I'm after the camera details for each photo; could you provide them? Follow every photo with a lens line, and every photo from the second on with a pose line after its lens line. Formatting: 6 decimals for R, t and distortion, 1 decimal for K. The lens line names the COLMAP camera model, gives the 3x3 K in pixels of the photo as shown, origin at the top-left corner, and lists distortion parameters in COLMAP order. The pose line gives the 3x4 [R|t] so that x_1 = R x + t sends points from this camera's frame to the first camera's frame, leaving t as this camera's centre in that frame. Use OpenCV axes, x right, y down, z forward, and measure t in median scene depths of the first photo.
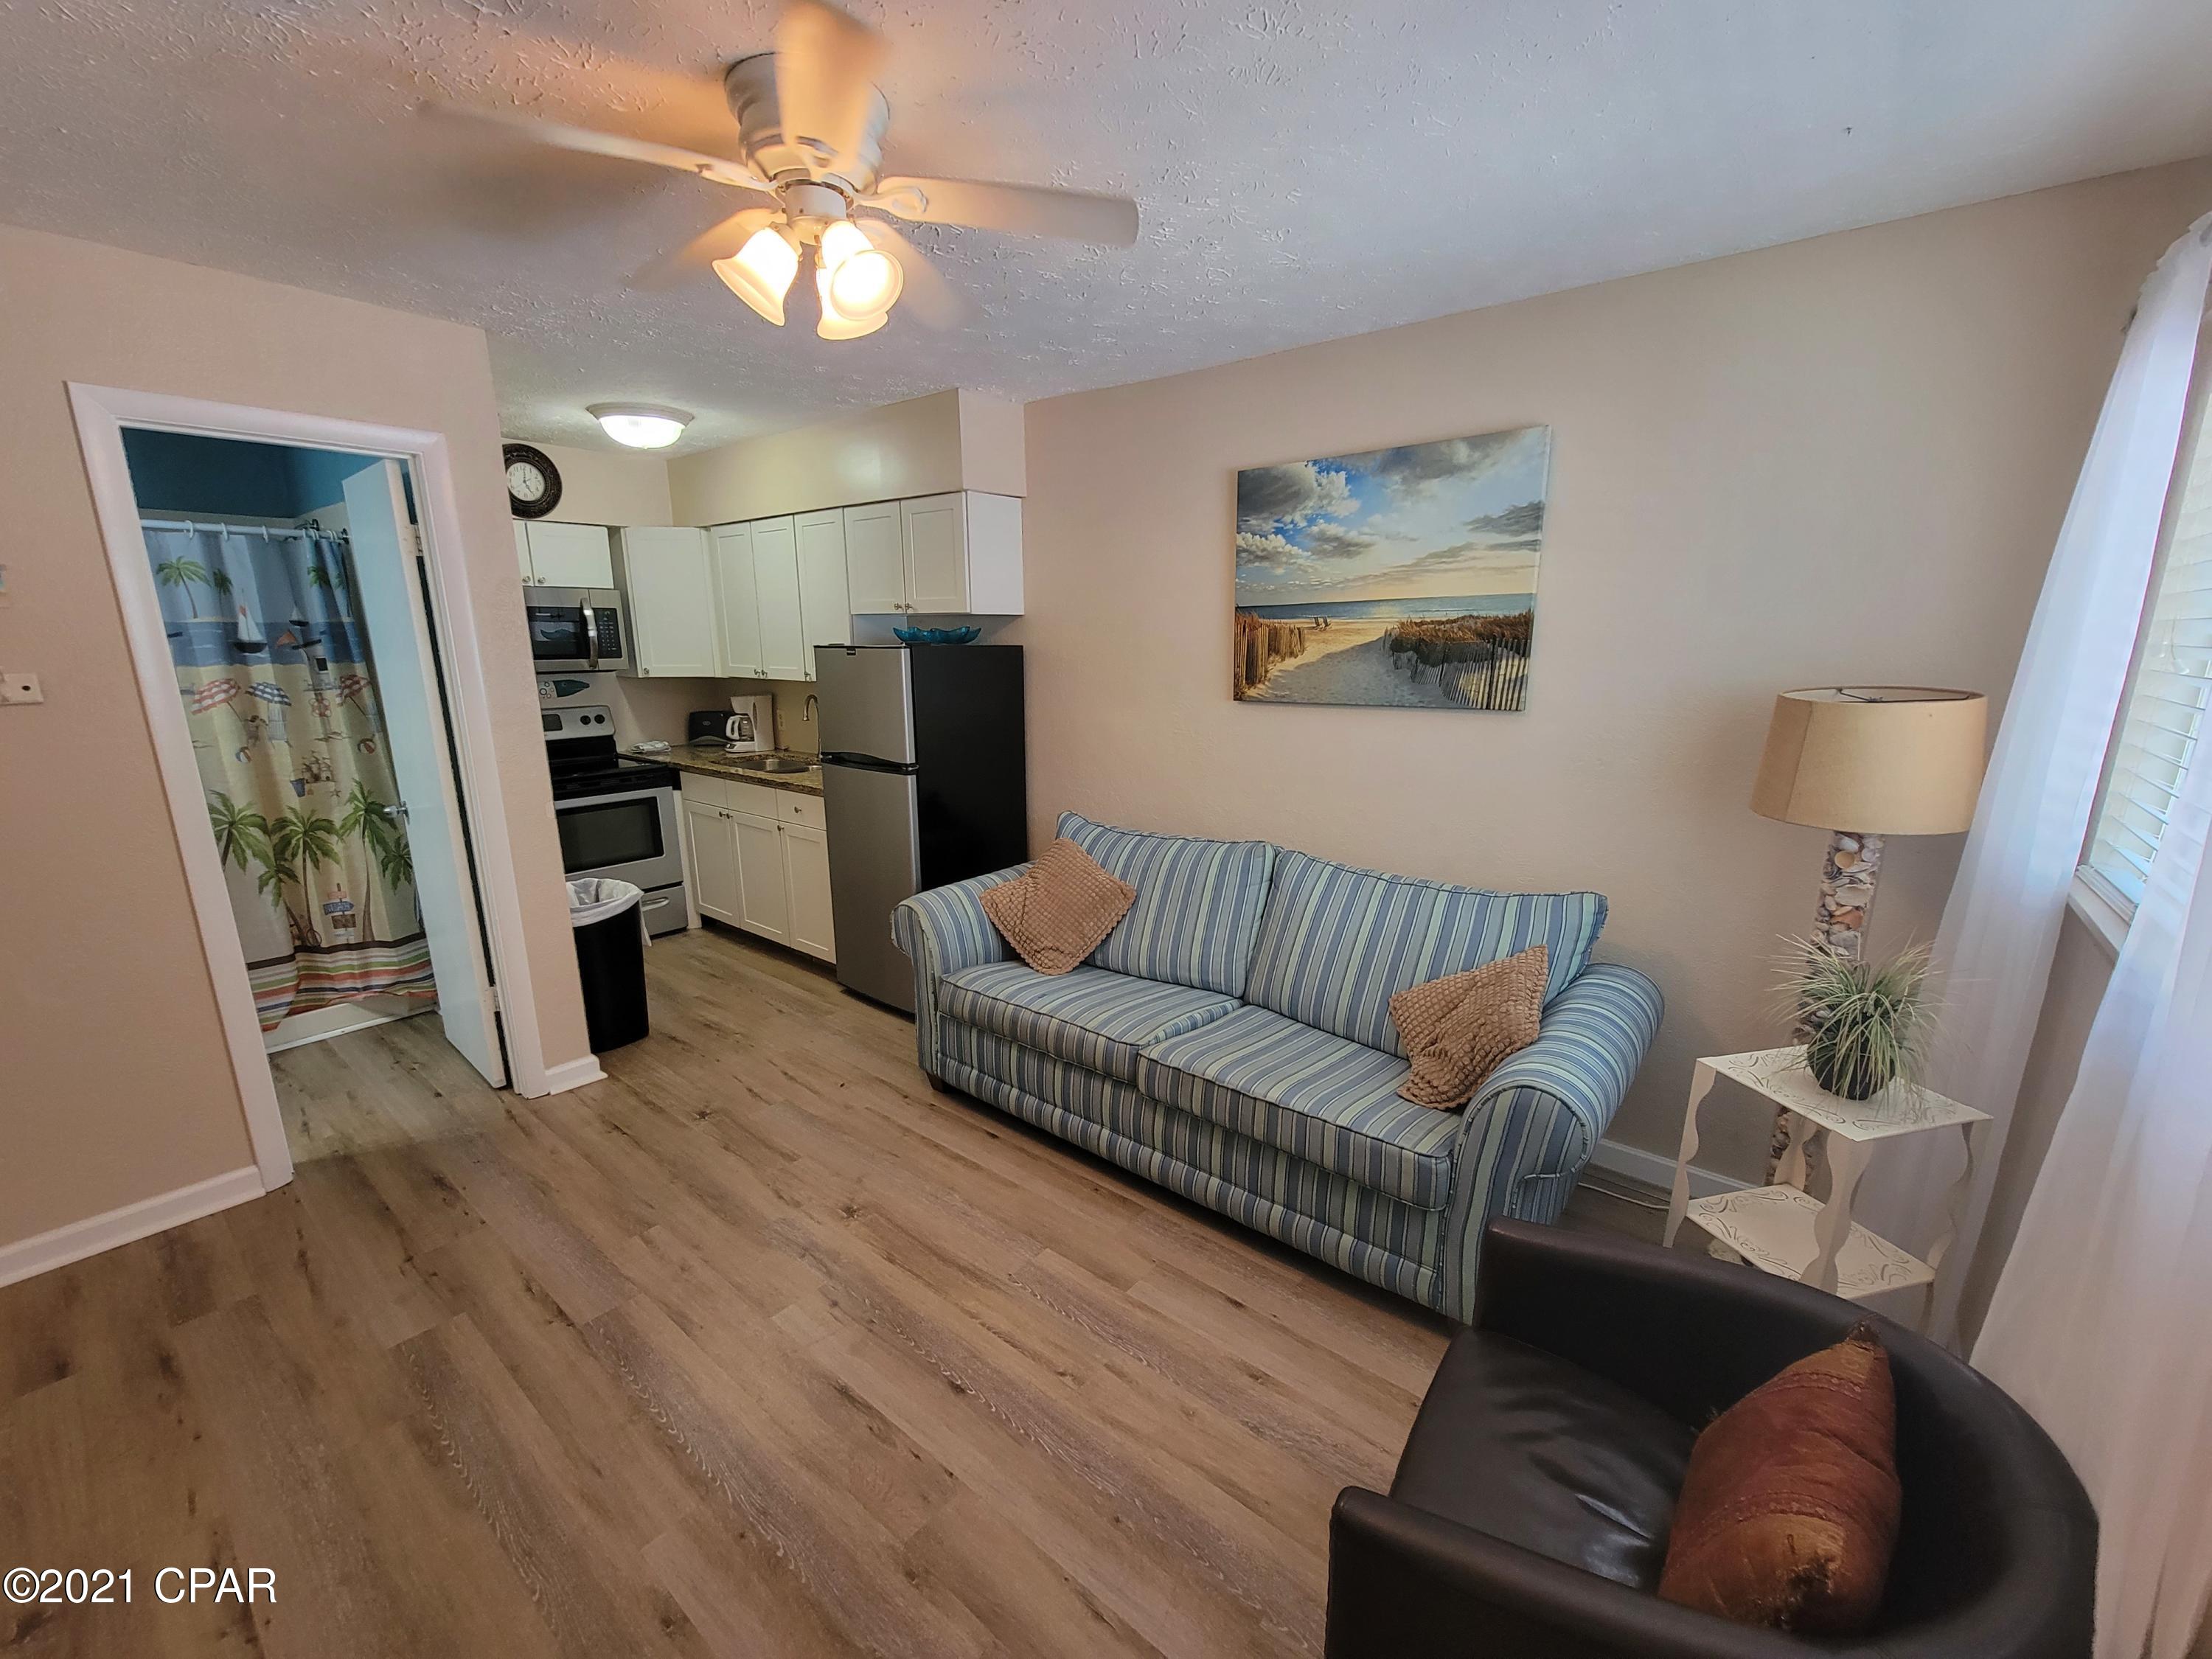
lens RADIAL K [[903.7, 0, 1091.3], [0, 903.7, 863.5], [0, 0, 1]] dist [-0.004815, 0.000430]
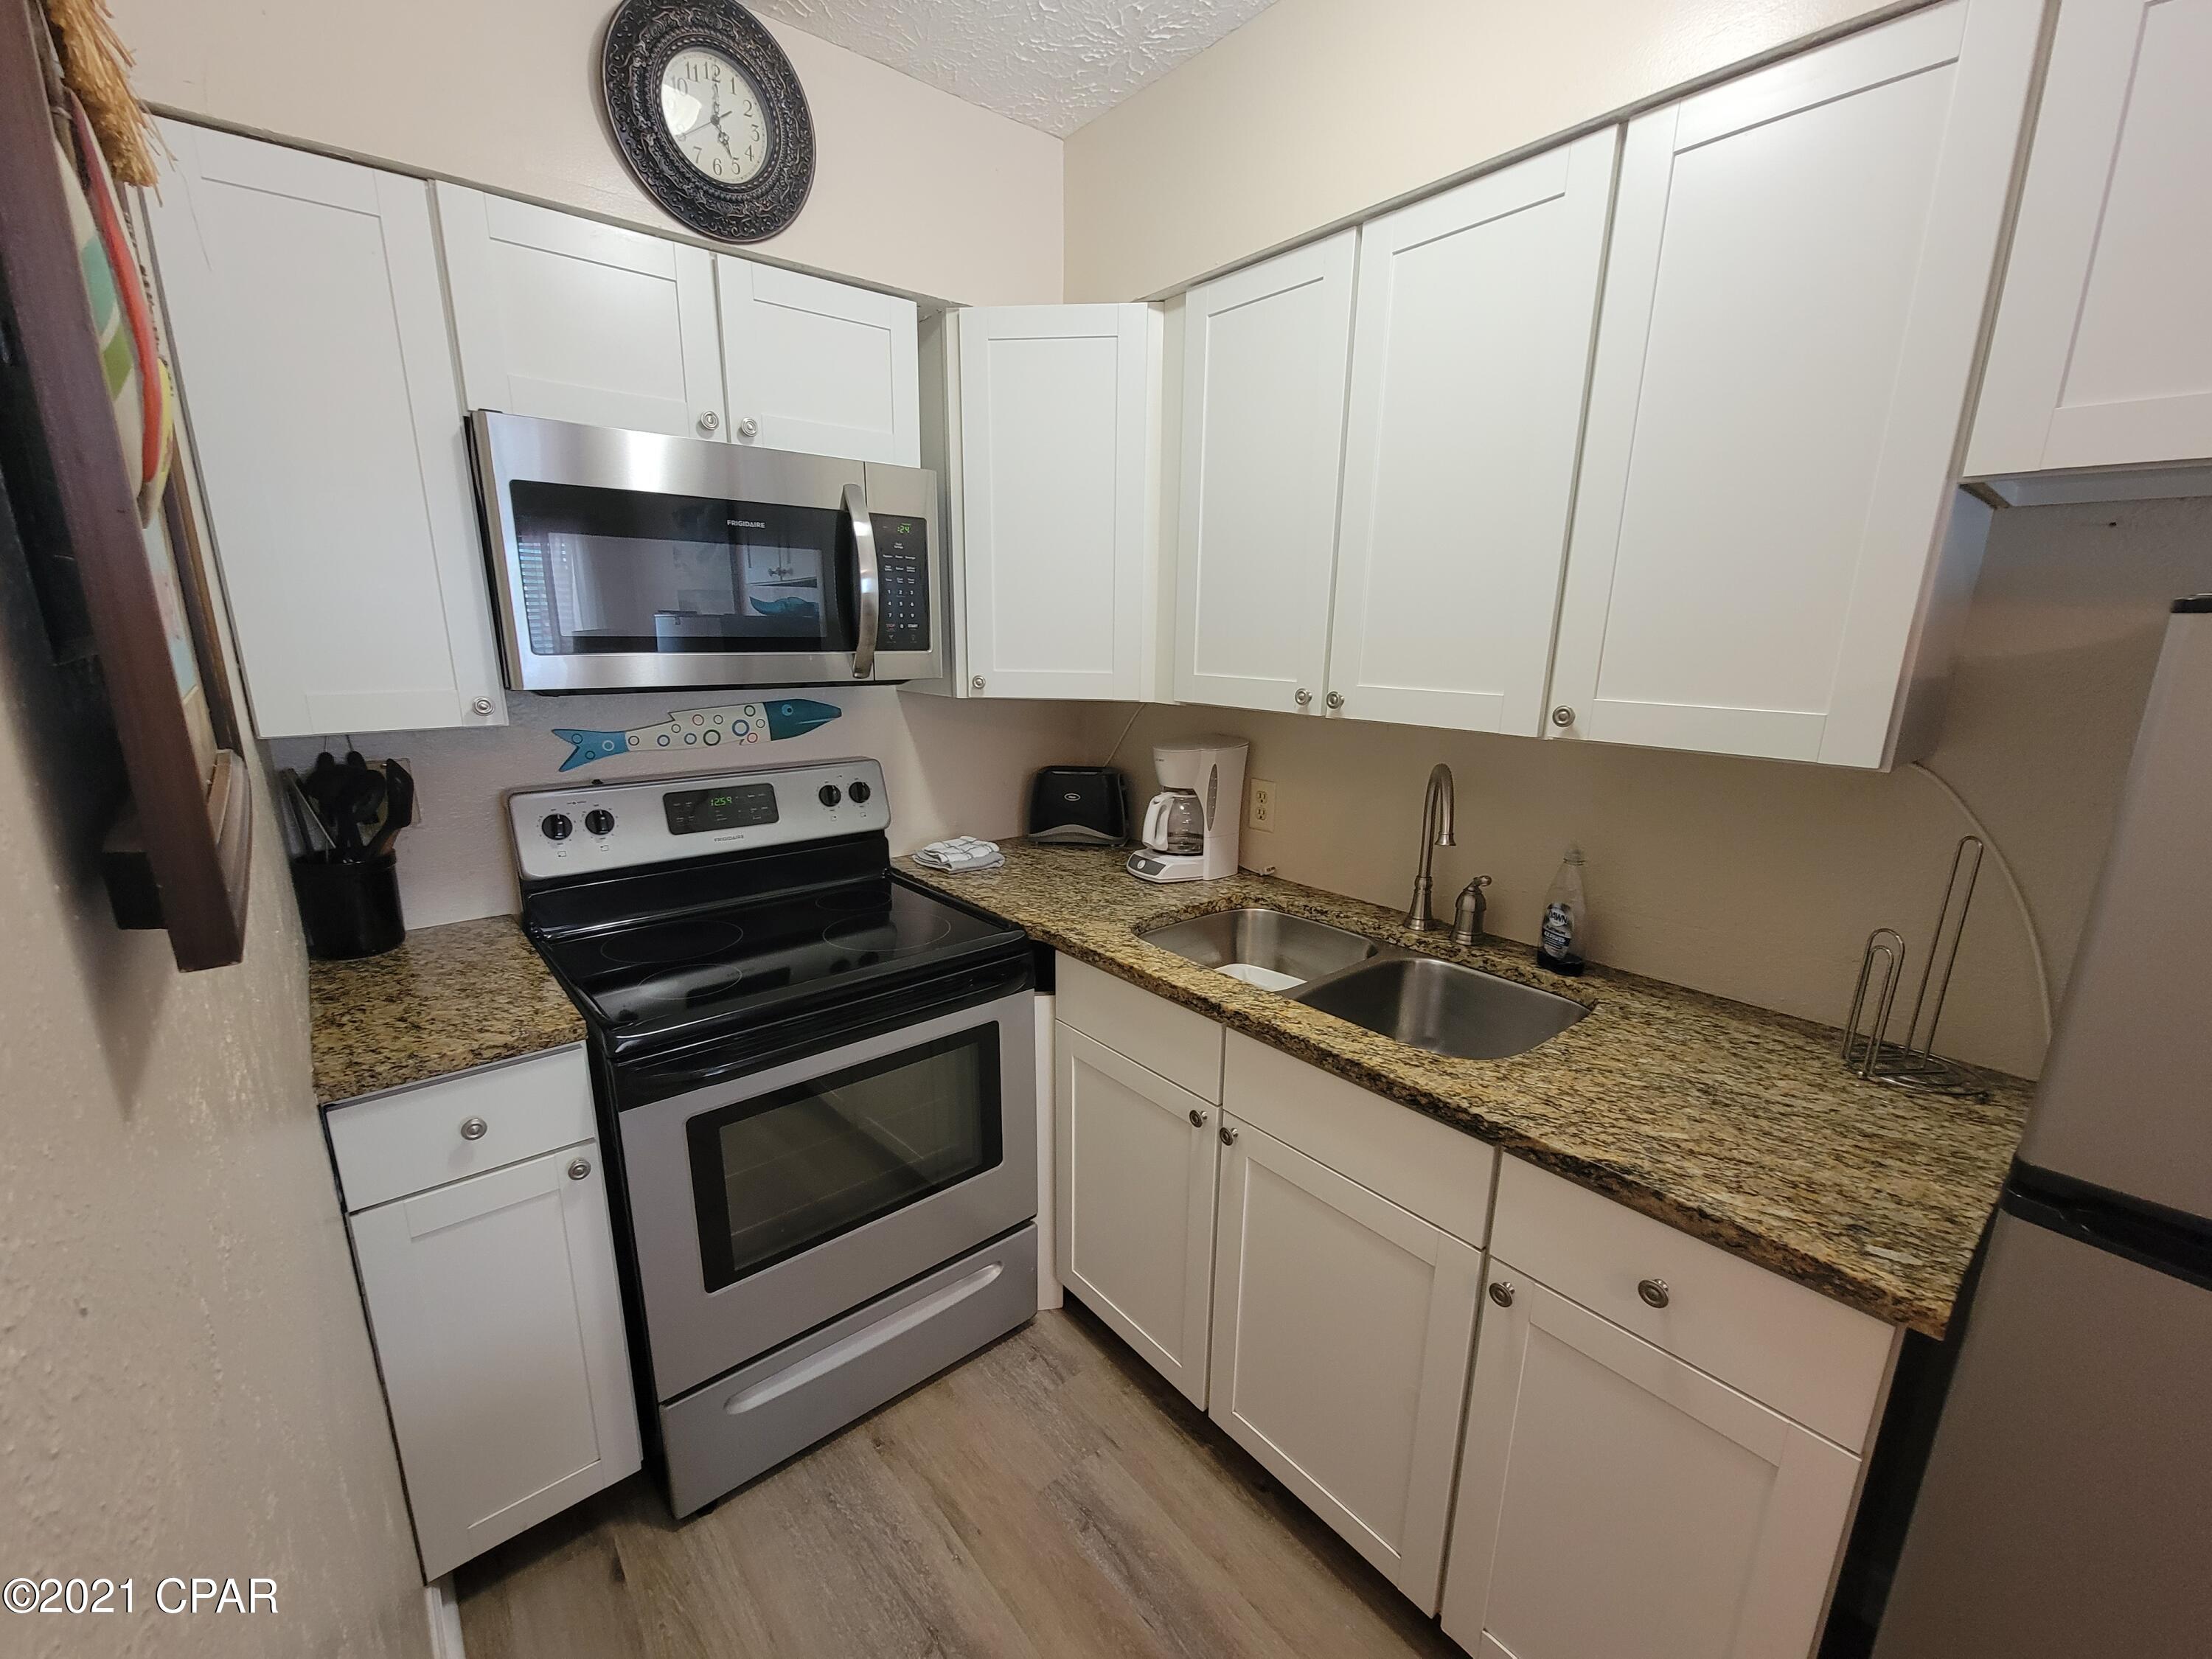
lens RADIAL K [[903.7, 0, 1101.0], [0, 903.7, 856.0], [0, 0, 1]] dist [-0.004815, 0.000430]
pose [[0.982921, 0.055716, -0.175392, -0.385897], [-0.056355, 0.998410, 0.001340, -0.148457], [0.175188, 0.008567, 0.984498, 0.649669]]
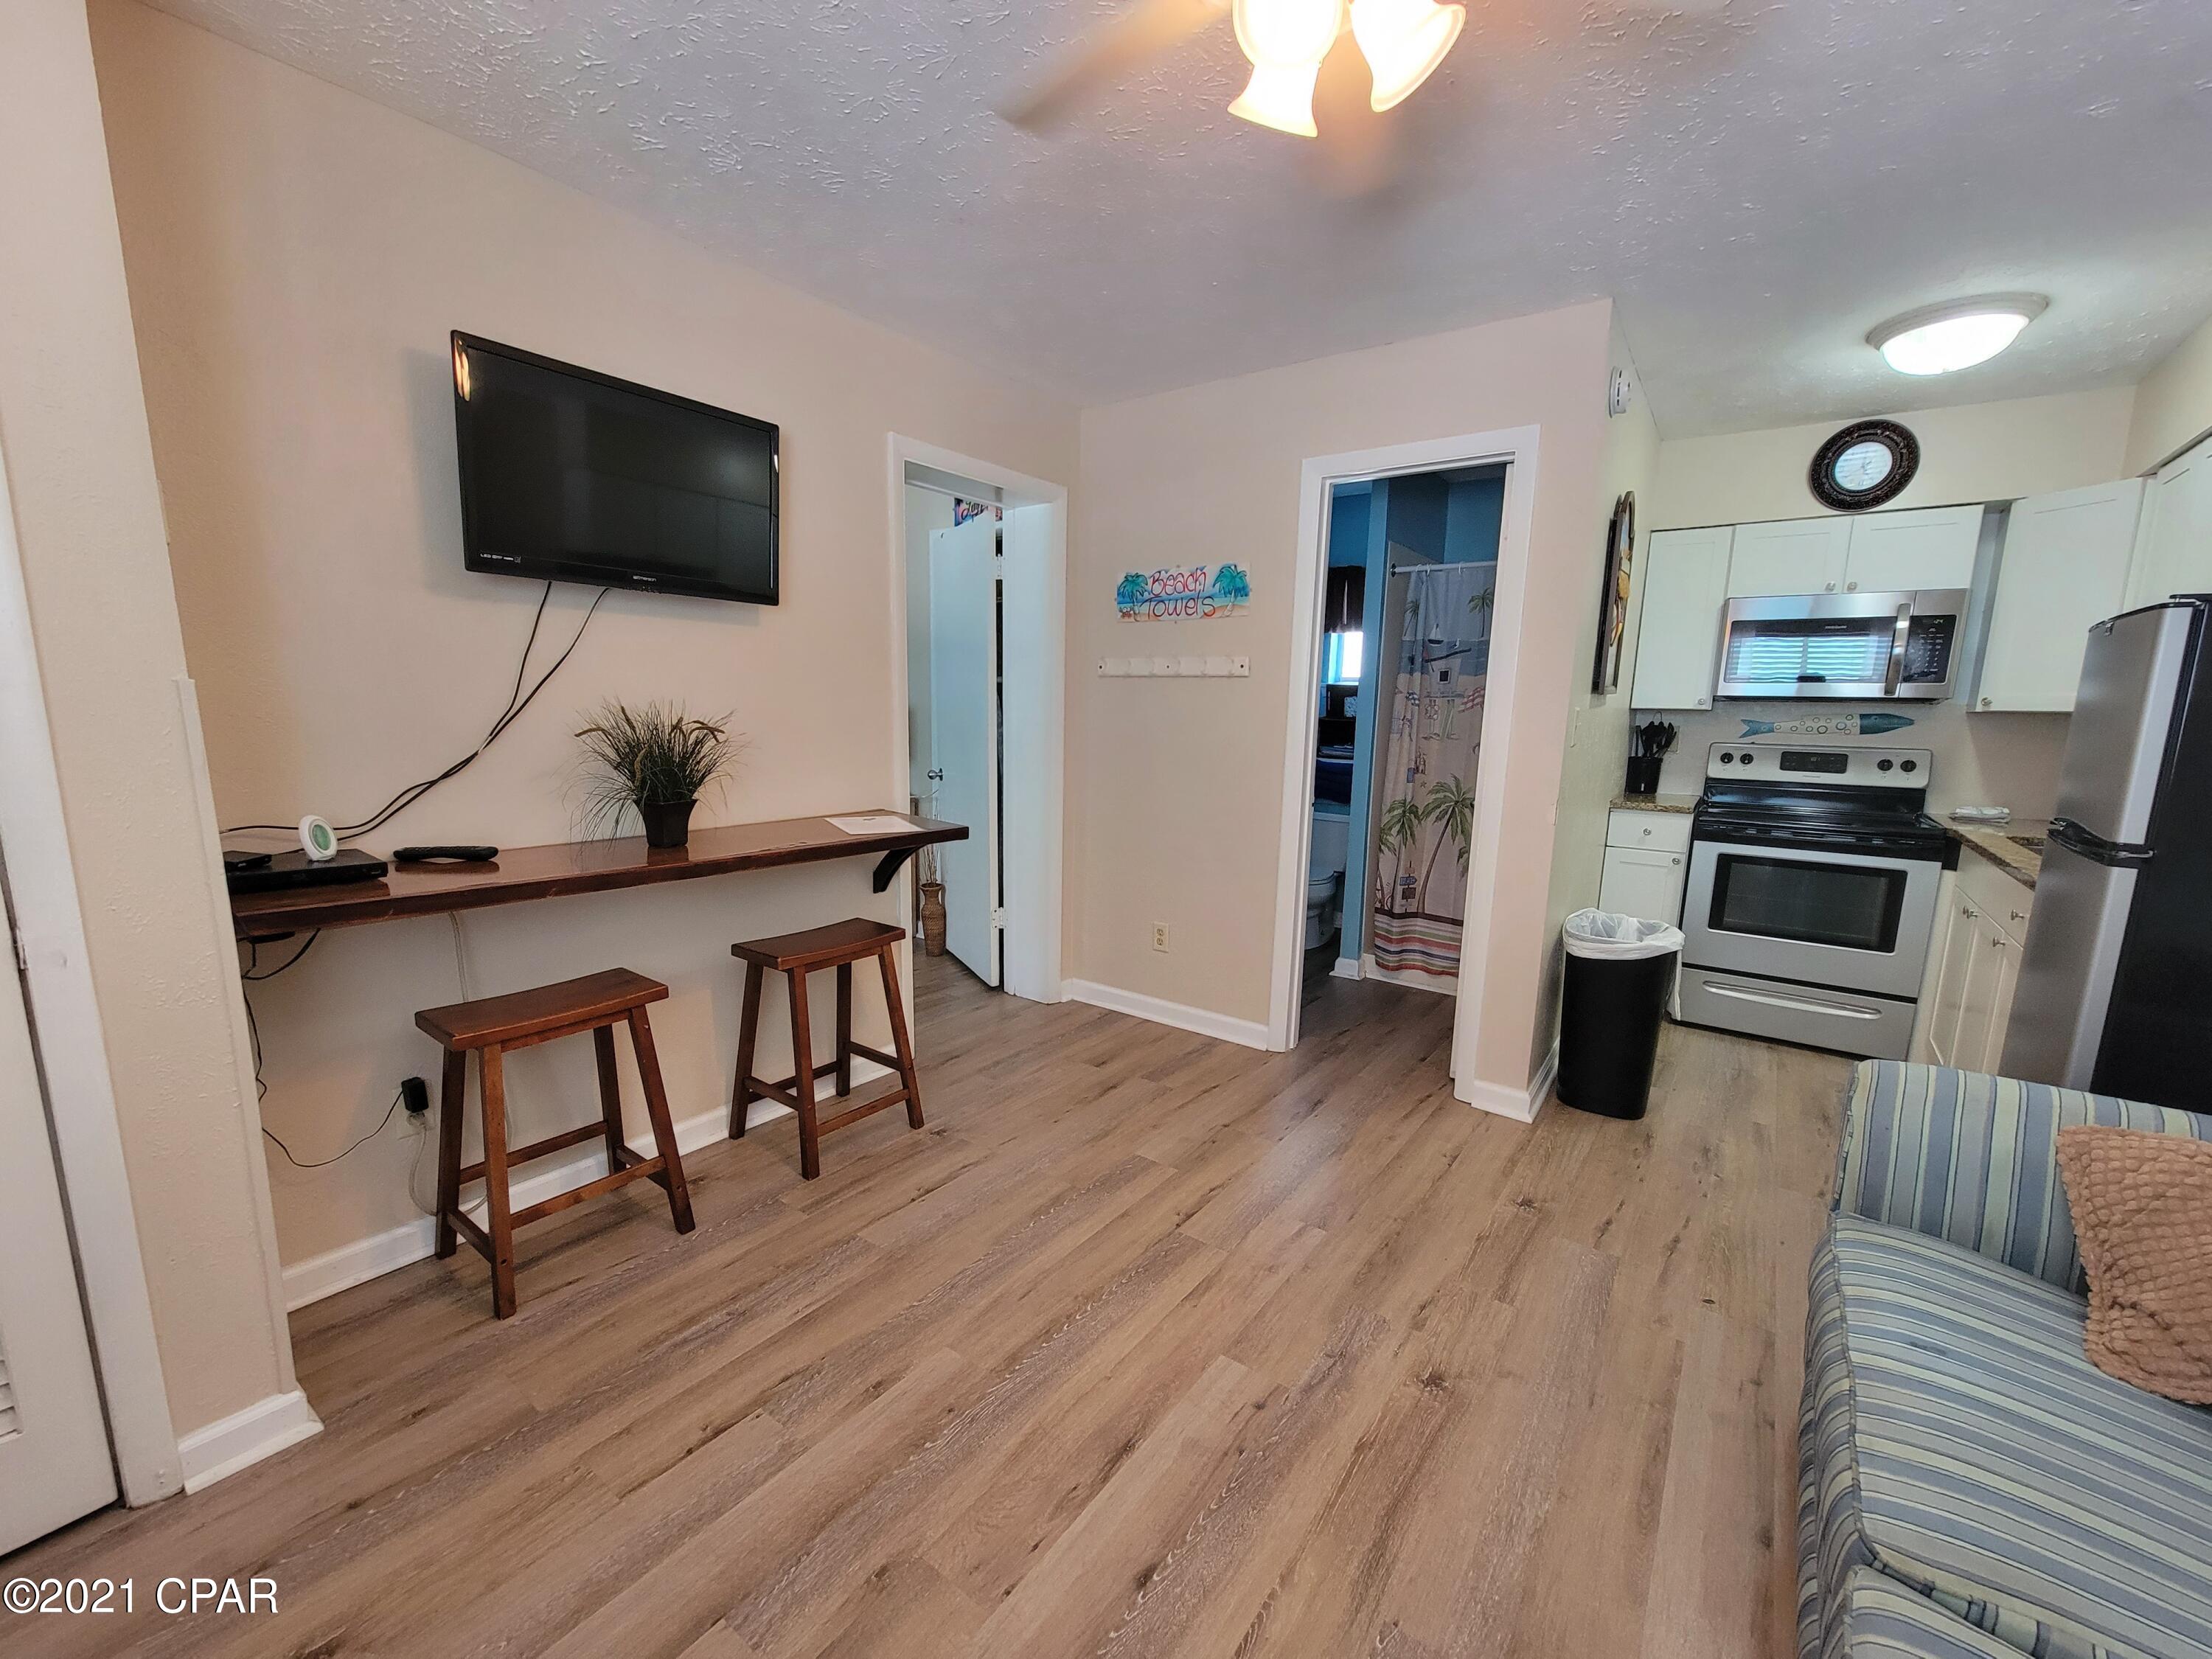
lens RADIAL K [[903.7, 0, 1092.3], [0, 903.7, 850.6], [0, 0, 1]] dist [-0.004815, 0.000430]
pose [[0.054692, 0.165468, -0.984698, 0.187190], [-0.265990, 0.952953, 0.145360, -0.021881], [0.962423, 0.253969, 0.096132, 0.311165]]
